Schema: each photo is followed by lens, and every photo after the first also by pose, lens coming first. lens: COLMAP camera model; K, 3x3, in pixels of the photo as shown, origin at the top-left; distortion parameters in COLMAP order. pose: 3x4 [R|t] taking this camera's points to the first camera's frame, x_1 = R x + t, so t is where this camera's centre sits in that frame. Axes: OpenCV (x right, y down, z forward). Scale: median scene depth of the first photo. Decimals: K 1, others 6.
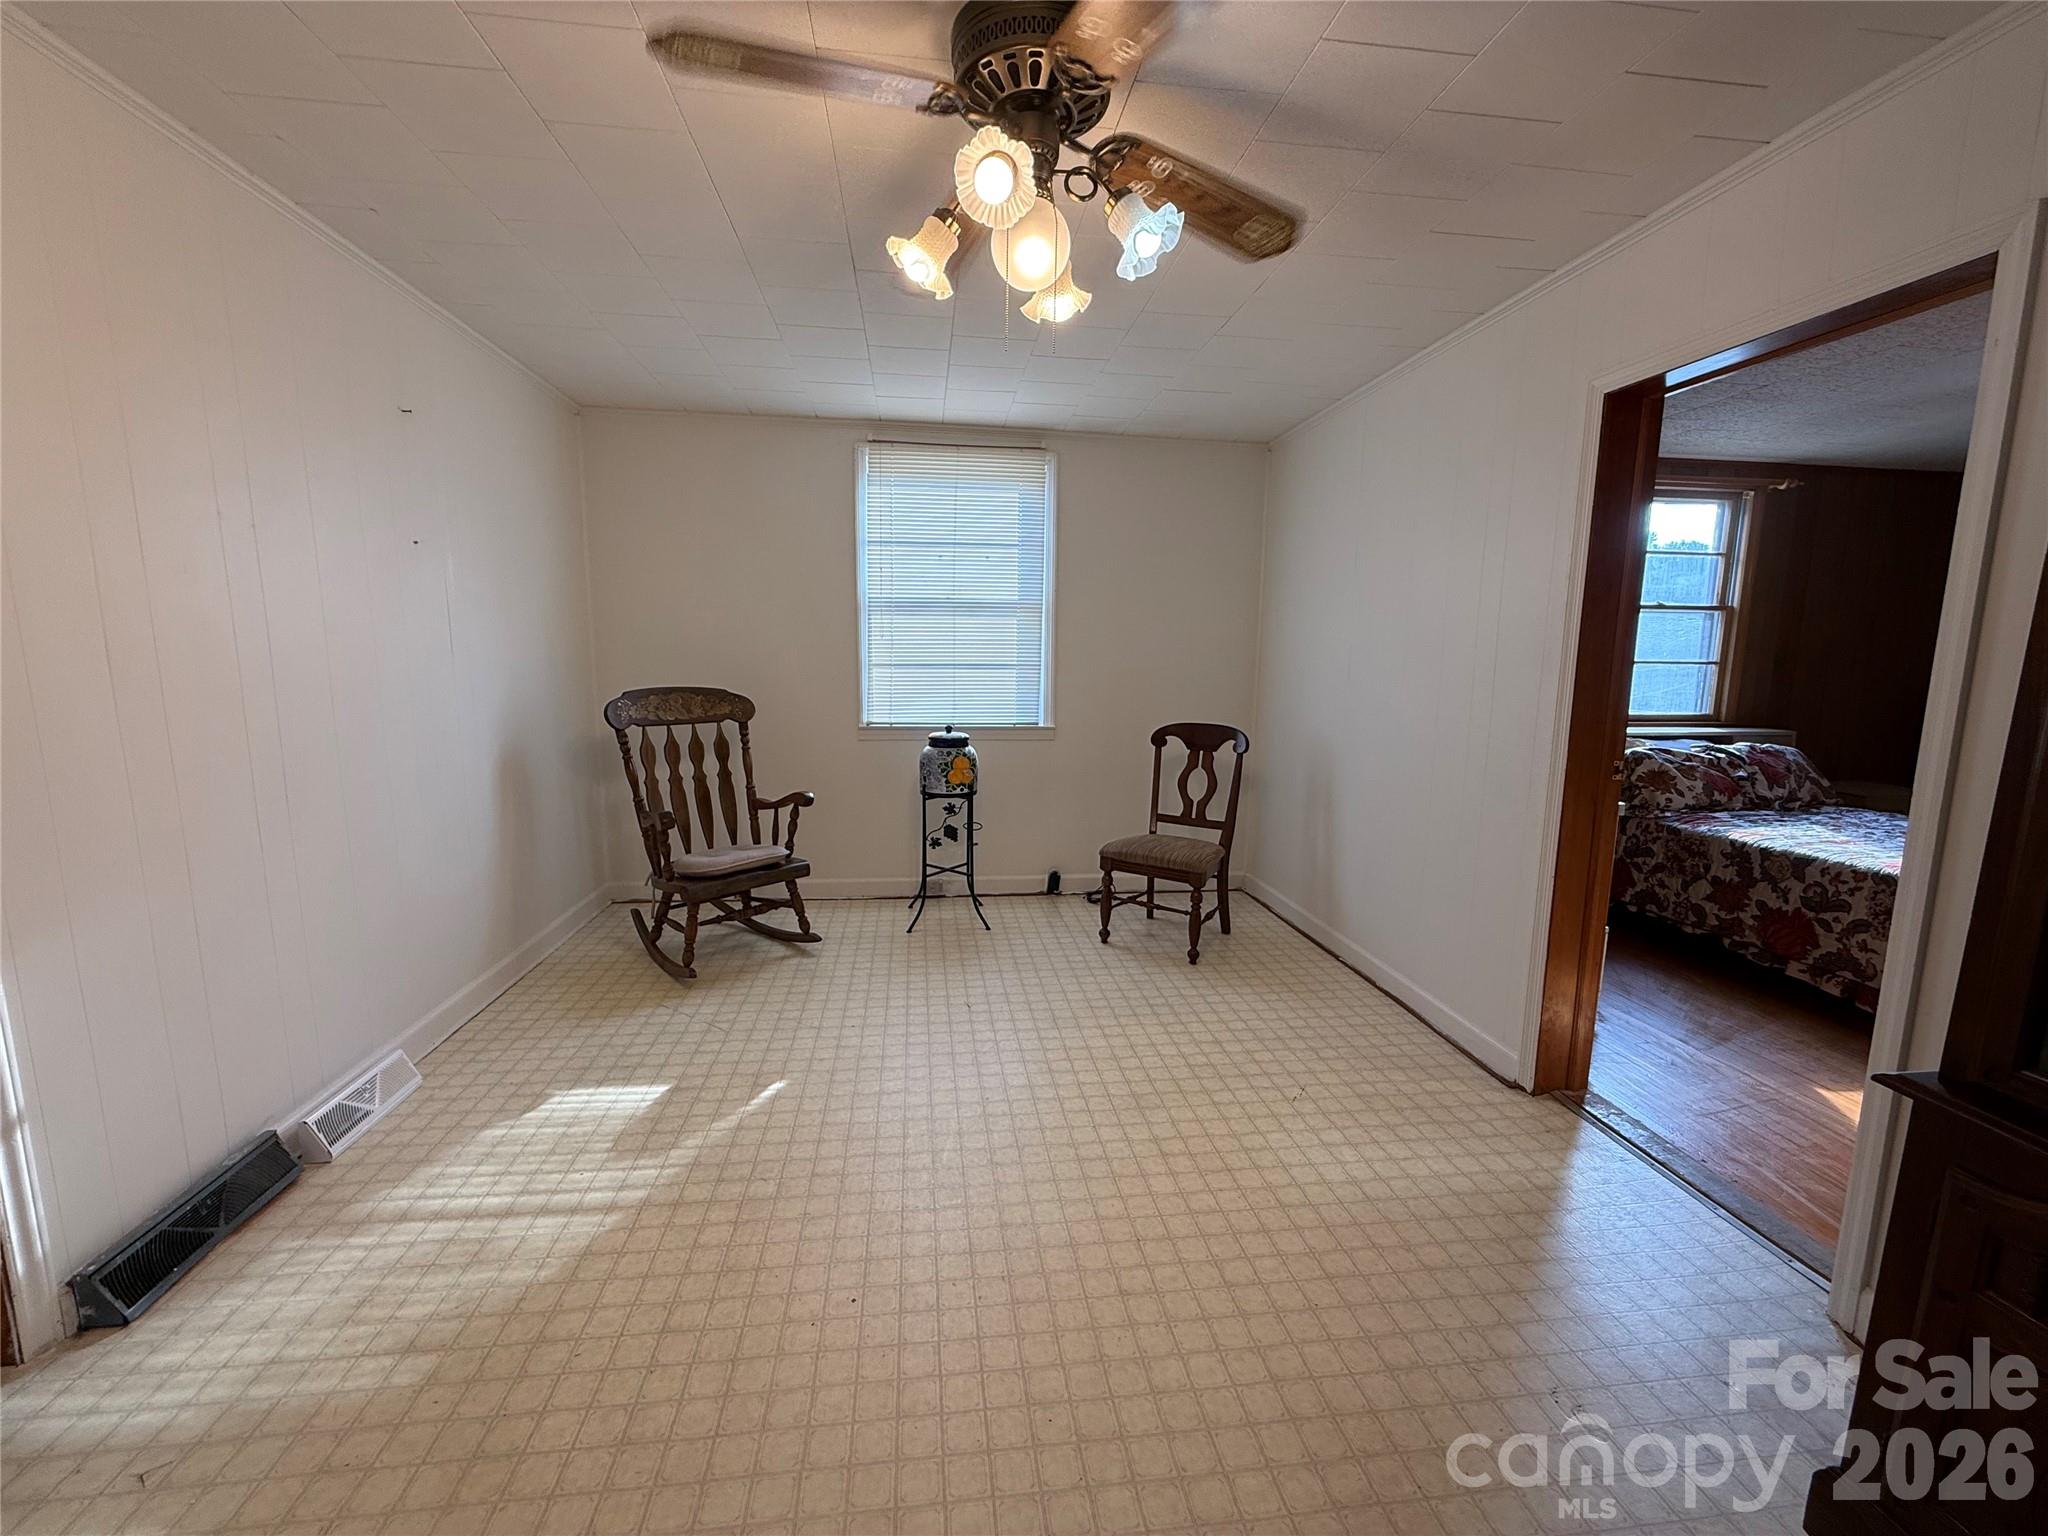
lens RADIAL K [[815.7, 0, 1012.0], [0, 815.7, 767.6], [0, 0, 1]] dist [0.000818, 0.000468]
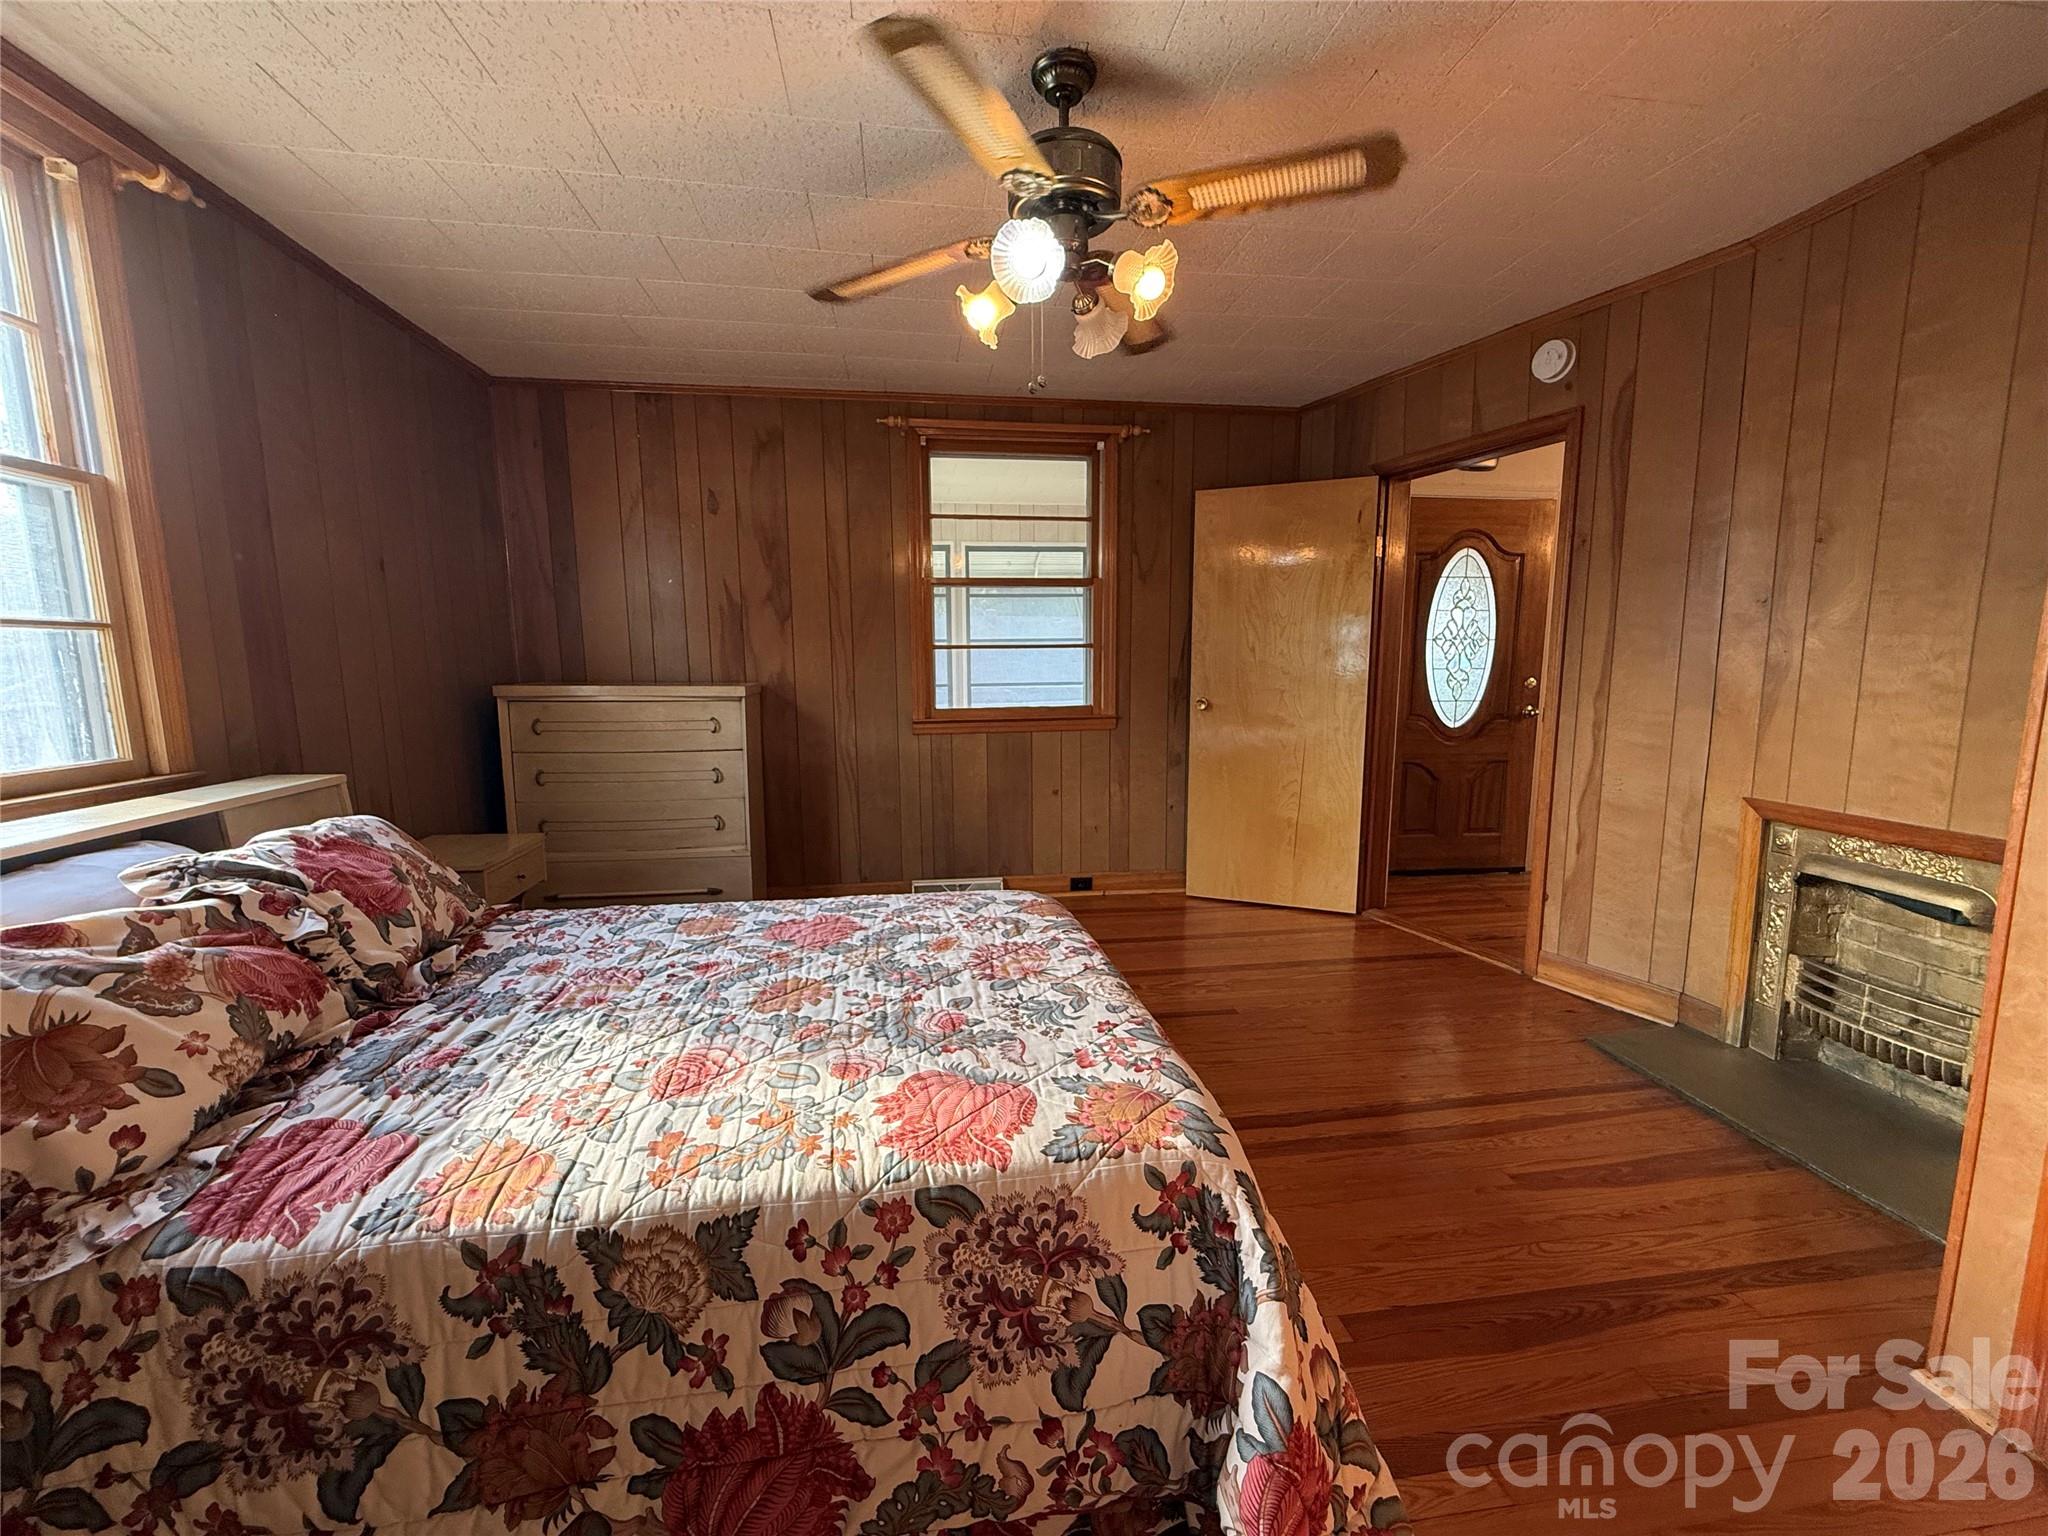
lens RADIAL K [[815.7, 0, 1030.5], [0, 815.7, 762.9], [0, 0, 1]] dist [0.000818, 0.000468]
pose [[-0.030898, -0.143732, 0.989134, 0.603272], [0.144048, 0.978636, 0.146706, -0.076307], [-0.989088, 0.147015, -0.009534, 0.760050]]
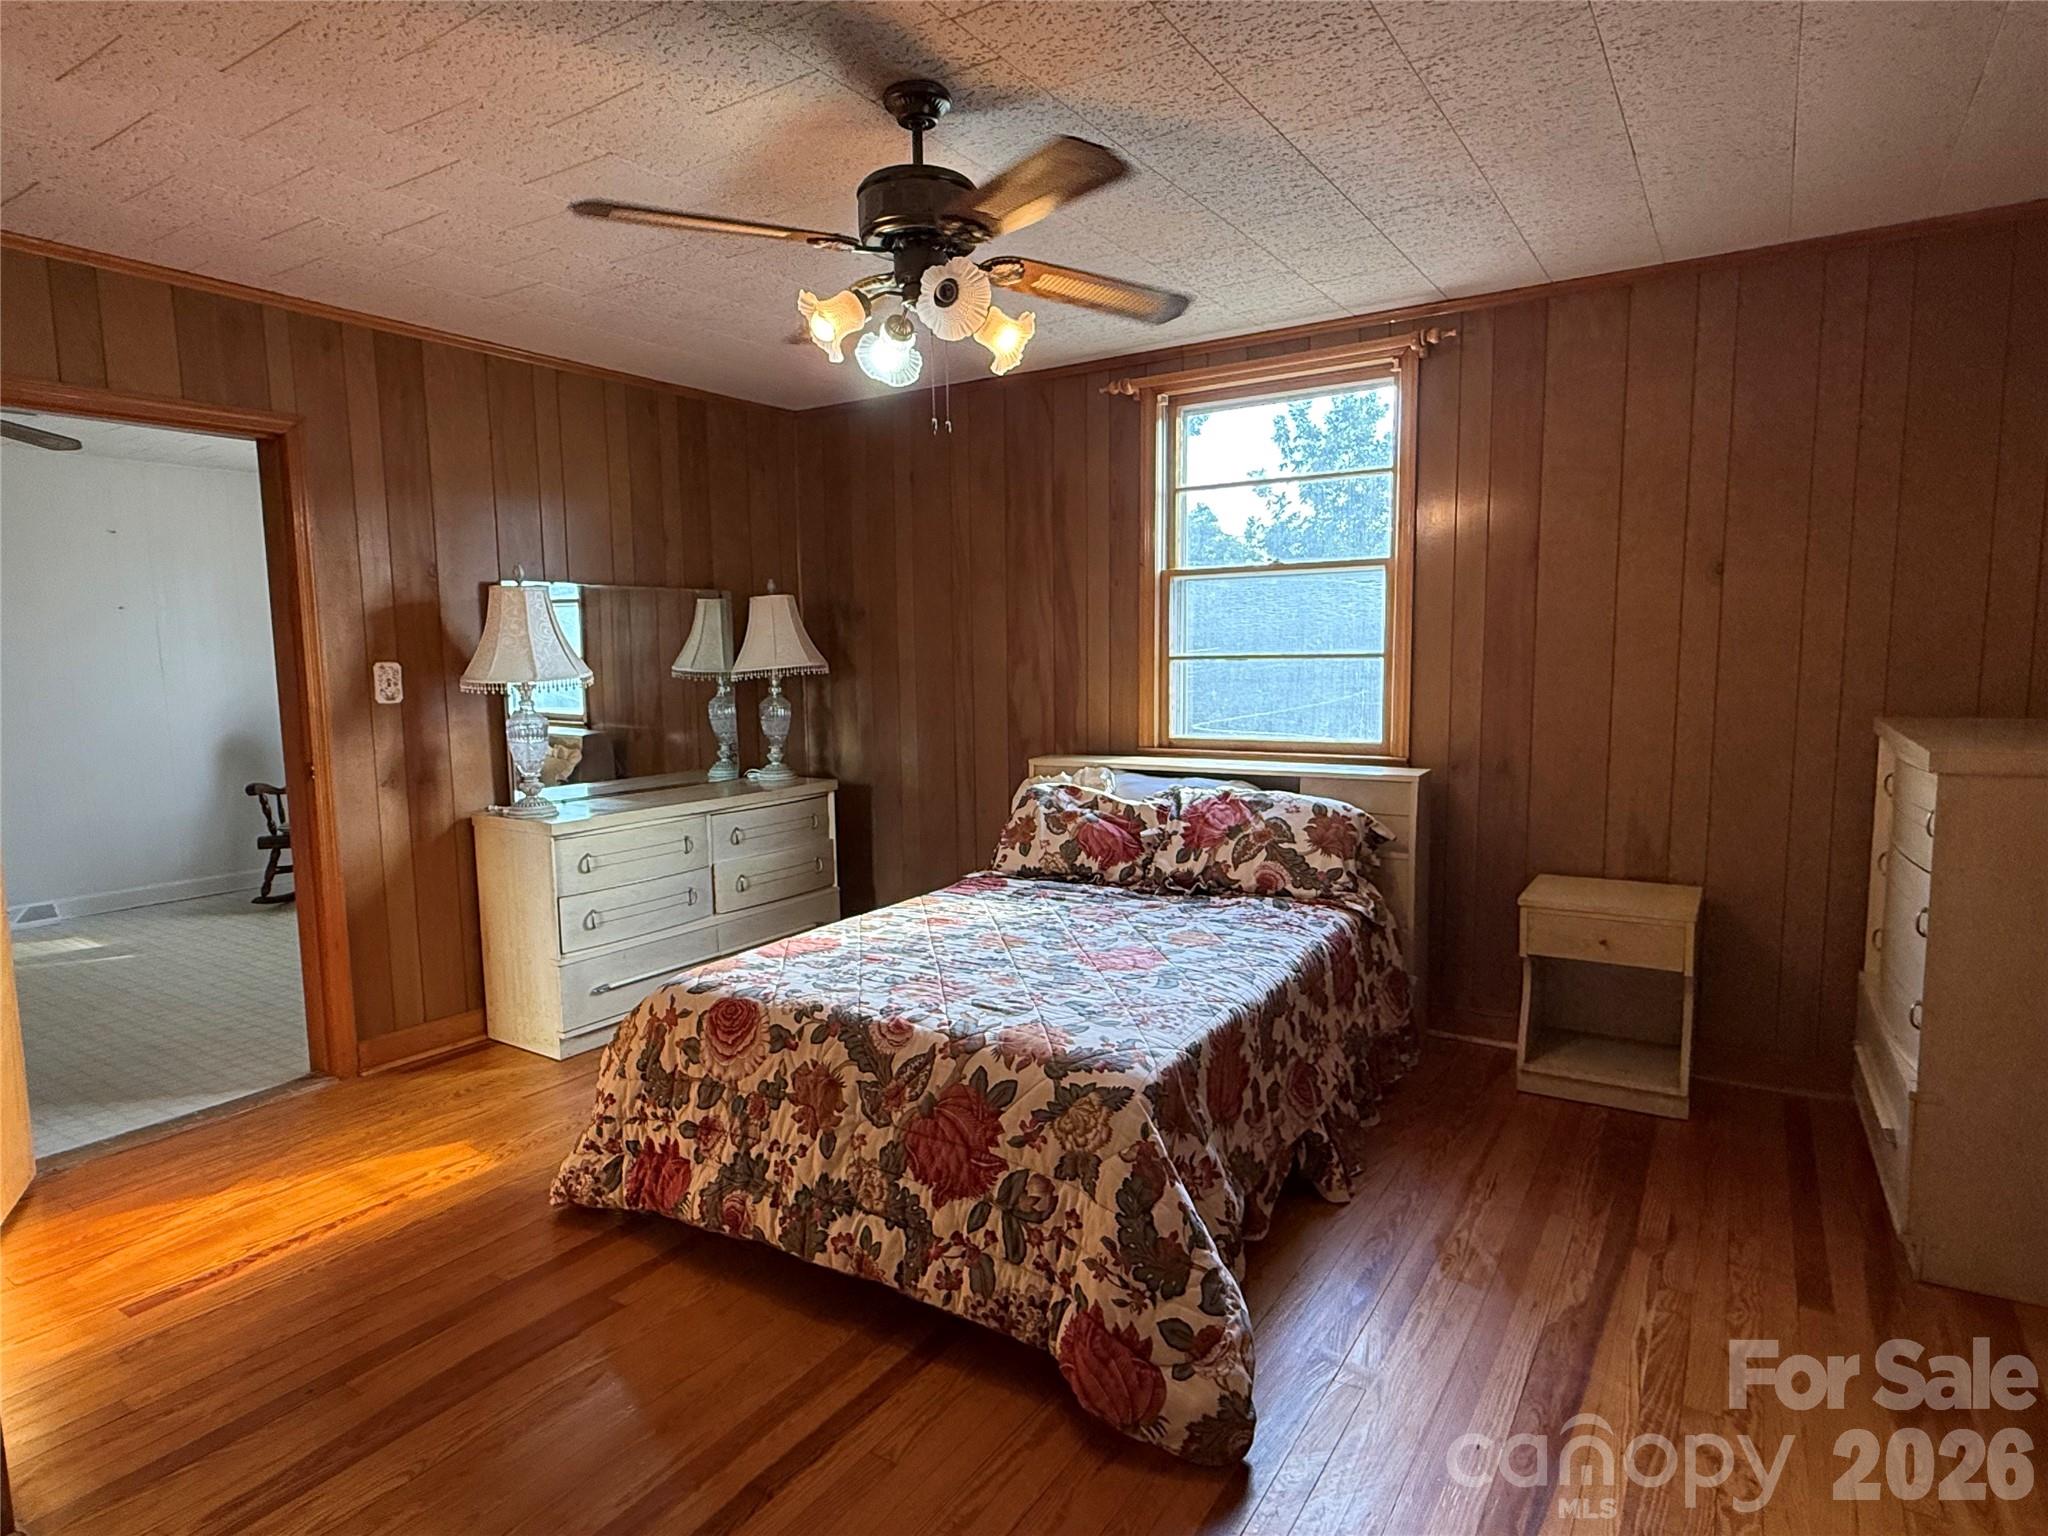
lens RADIAL K [[1140.9, 0, 1027.5], [0, 1140.9, 769.9], [0, 0, 1]] dist [-0.007914, -0.000818]
pose [[0.775992, 0.043724, -0.629225, 1.536197], [-0.064738, 0.997847, -0.010498, -0.027572], [0.627412, 0.048881, 0.777152, 0.271386]]
